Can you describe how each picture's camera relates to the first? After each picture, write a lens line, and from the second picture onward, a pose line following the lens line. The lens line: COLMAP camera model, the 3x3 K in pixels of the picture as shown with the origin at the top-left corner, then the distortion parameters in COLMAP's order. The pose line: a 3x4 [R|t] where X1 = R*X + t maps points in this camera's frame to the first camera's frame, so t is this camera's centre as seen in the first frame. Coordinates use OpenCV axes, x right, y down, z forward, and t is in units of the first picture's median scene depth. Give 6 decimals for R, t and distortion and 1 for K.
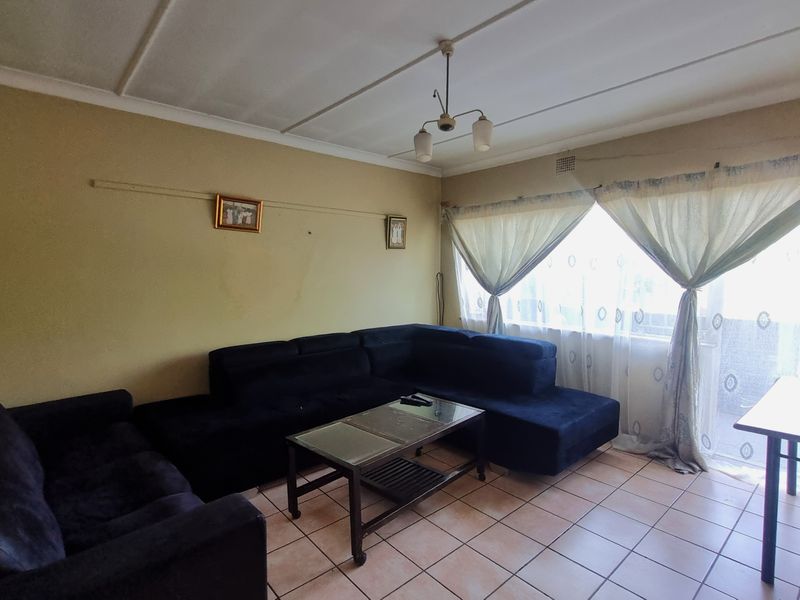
lens RADIAL K [[421.2, 0, 398.9], [0, 421.2, 297.6], [0, 0, 1]] dist [-0.000311, -0.000399]
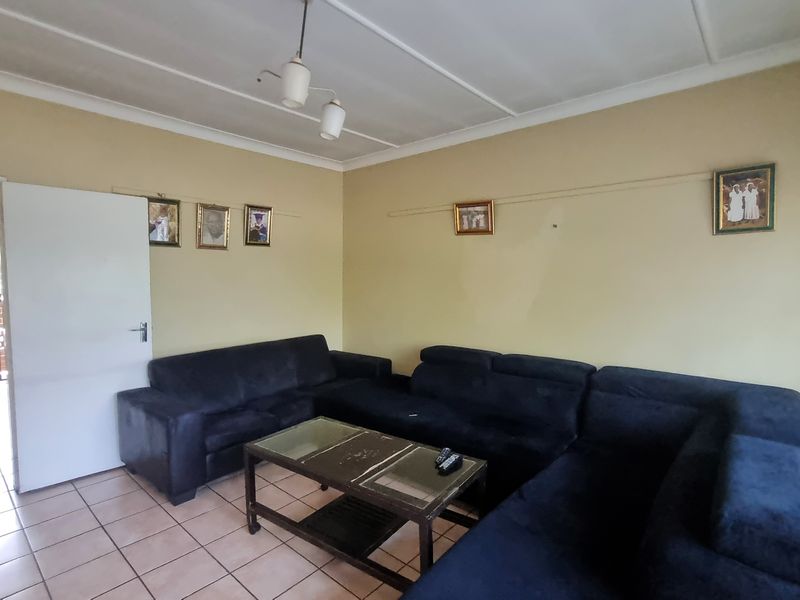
lens RADIAL K [[421.2, 0, 399.1], [0, 421.2, 298.2], [0, 0, 1]] dist [-0.000311, -0.000399]
pose [[0.125703, 0.053239, -0.990638, 0.607516], [-0.066587, 0.996760, 0.045119, -0.040926], [0.989831, 0.060292, 0.128841, 0.706265]]
